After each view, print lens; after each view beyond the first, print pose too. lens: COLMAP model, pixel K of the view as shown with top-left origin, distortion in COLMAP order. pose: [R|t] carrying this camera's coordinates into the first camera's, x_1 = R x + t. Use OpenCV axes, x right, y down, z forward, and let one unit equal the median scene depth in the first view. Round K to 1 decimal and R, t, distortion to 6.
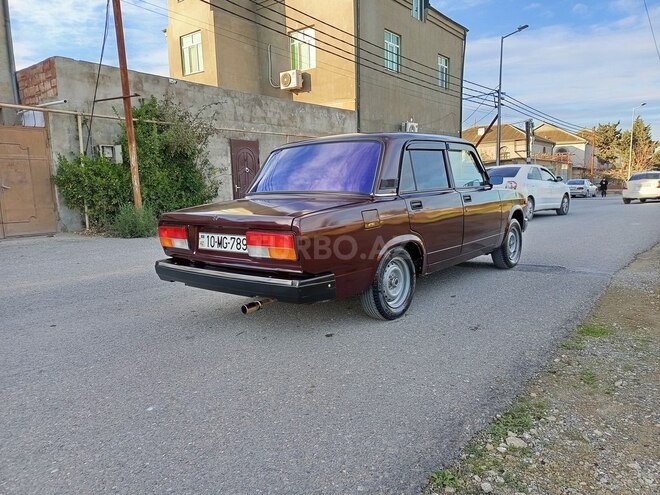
lens RADIAL K [[456.9, 0, 330.1], [0, 456.9, 248.1], [0, 0, 1]] dist [0.054676, -0.057486]
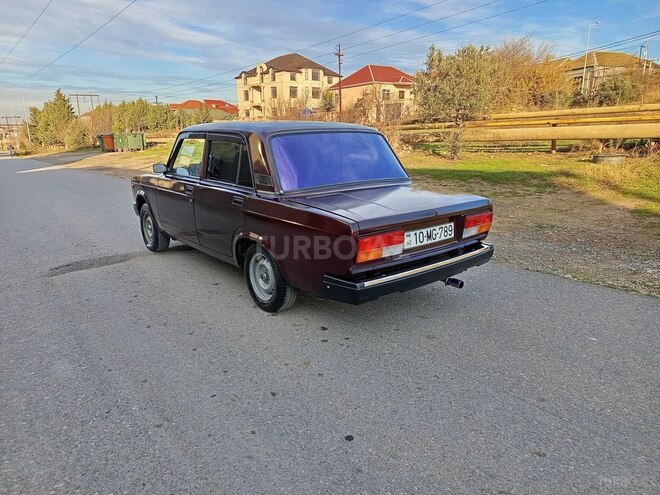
lens RADIAL K [[457.9, 0, 331.3], [0, 457.9, 246.9], [0, 0, 1]] dist [0.052636, -0.054163]
pose [[0.200045, -0.208967, 0.957243, -1.053128], [0.139960, 0.973067, 0.183173, -0.170609], [-0.969739, 0.097333, 0.223904, 0.816793]]
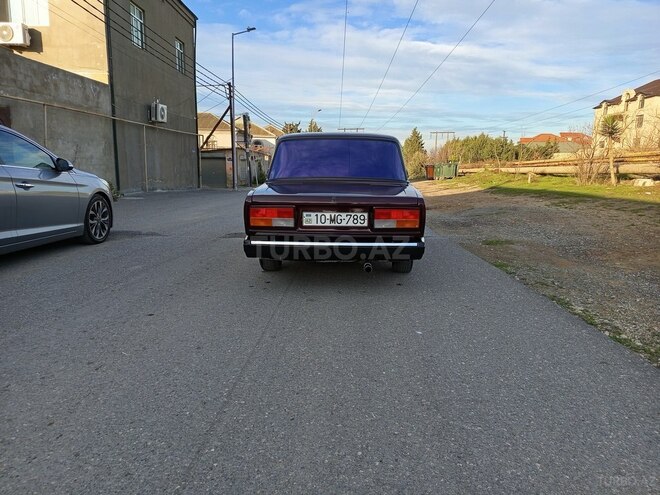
lens RADIAL K [[455.3, 0, 331.4], [0, 455.3, 248.6], [0, 0, 1]] dist [0.063138, -0.069597]
pose [[0.794818, -0.068643, 0.602953, -0.812584], [0.049164, 0.997600, 0.048764, 0.005540], [-0.604853, -0.009115, 0.796285, 0.030274]]
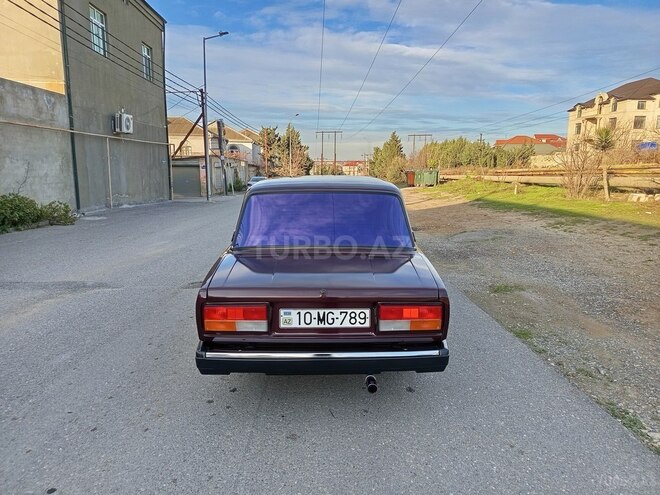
lens RADIAL K [[457.9, 0, 331.3], [0, 457.9, 246.9], [0, 0, 1]] dist [0.052636, -0.054163]
pose [[0.765932, -0.075809, 0.638436, -0.643822], [0.062723, 0.997098, 0.043148, -0.154015], [-0.639854, 0.006996, 0.768464, 0.258977]]
